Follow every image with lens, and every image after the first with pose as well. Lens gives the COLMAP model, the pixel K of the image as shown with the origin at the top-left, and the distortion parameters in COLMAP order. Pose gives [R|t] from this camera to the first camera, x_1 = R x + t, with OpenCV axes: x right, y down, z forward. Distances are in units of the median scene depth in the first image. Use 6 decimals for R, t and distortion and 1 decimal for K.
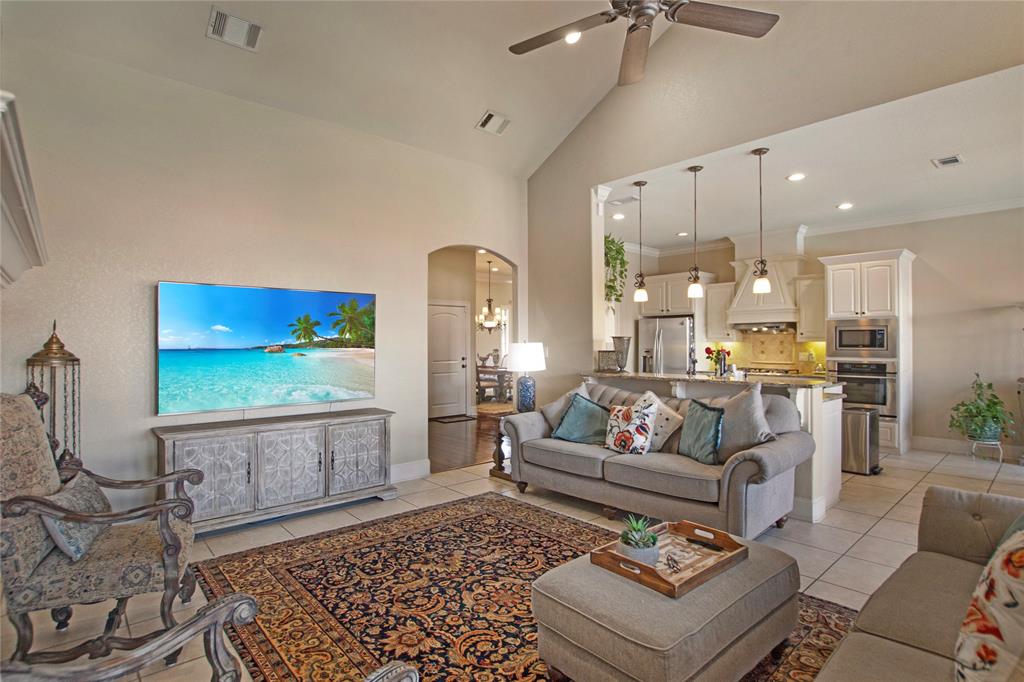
lens RADIAL K [[505.2, 0, 507.7], [0, 505.2, 341.7], [0, 0, 1]] dist [-0.037761, 0.002792]
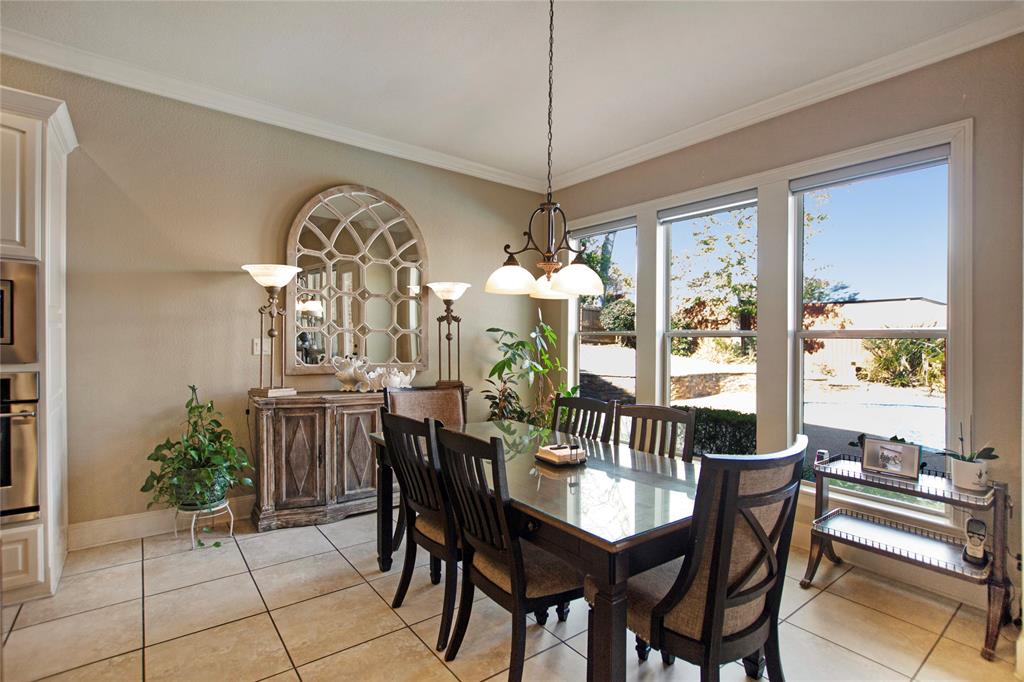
lens RADIAL K [[482.5, 0, 502.1], [0, 482.5, 340.0], [0, 0, 1]] dist [-0.035187, 0.004750]
pose [[0.058786, 0.002197, 0.998268, 0.480853], [-0.021543, 0.999767, -0.000932, 0.007192], [-0.998038, -0.021451, 0.058819, 0.671891]]
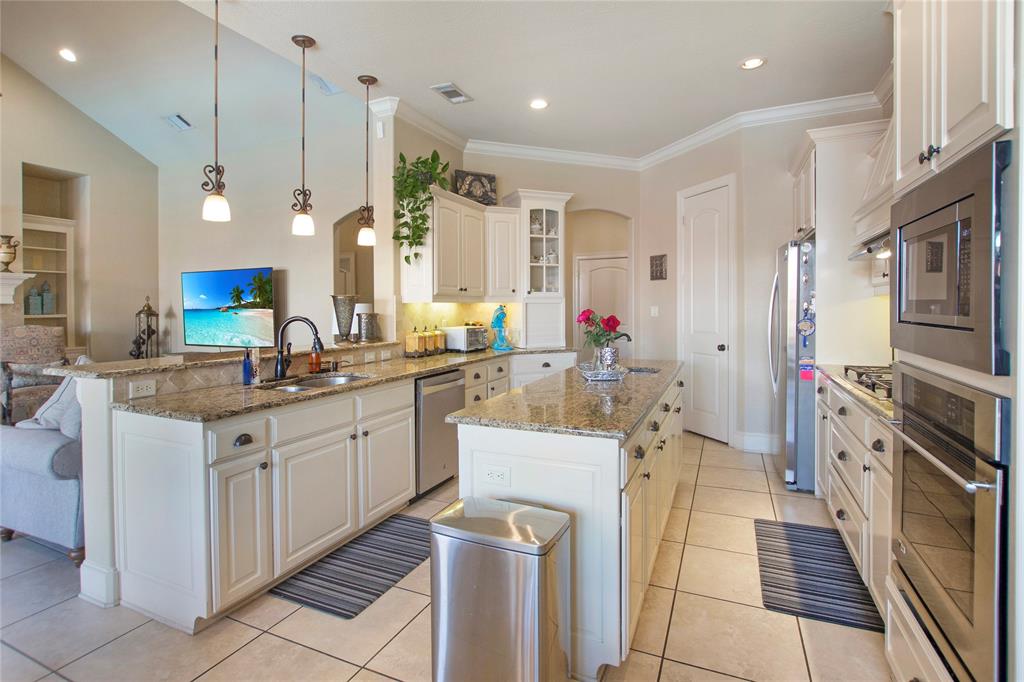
lens RADIAL K [[505.2, 0, 512.1], [0, 505.2, 308.9], [0, 0, 1]] dist [-0.037761, 0.002792]
pose [[0.411364, 0.002030, -0.911469, 0.981927], [0.009255, 0.999937, 0.006404, 0.008577], [0.911424, -0.011070, 0.411319, 0.882395]]
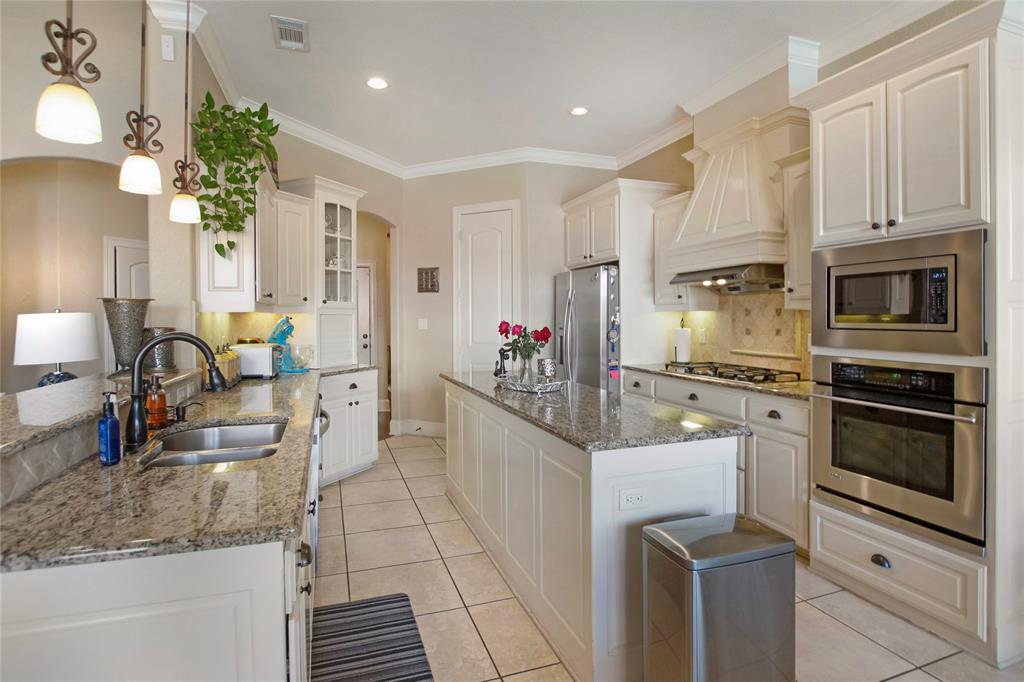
lens RADIAL K [[505.2, 0, 517.1], [0, 505.2, 321.6], [0, 0, 1]] dist [-0.037761, 0.002792]
pose [[0.930852, 0.001192, -0.365395, 0.702467], [0.002837, 0.999941, 0.010490, 0.008181], [0.365386, -0.010801, 0.930793, 0.681850]]
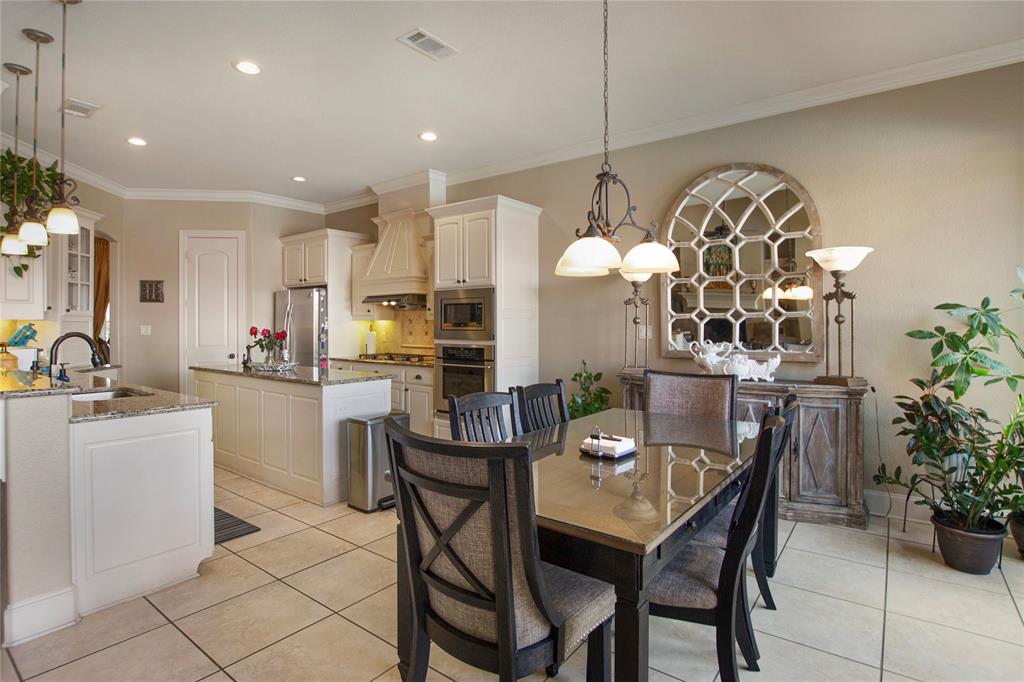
lens RADIAL K [[505.2, 0, 514.8], [0, 505.2, 322.7], [0, 0, 1]] dist [-0.037761, 0.002792]
pose [[0.978864, 0.000218, 0.204513, 0.745446], [0.000191, 0.999998, -0.001980, 0.008613], [-0.204513, 0.001977, 0.978862, 0.272552]]
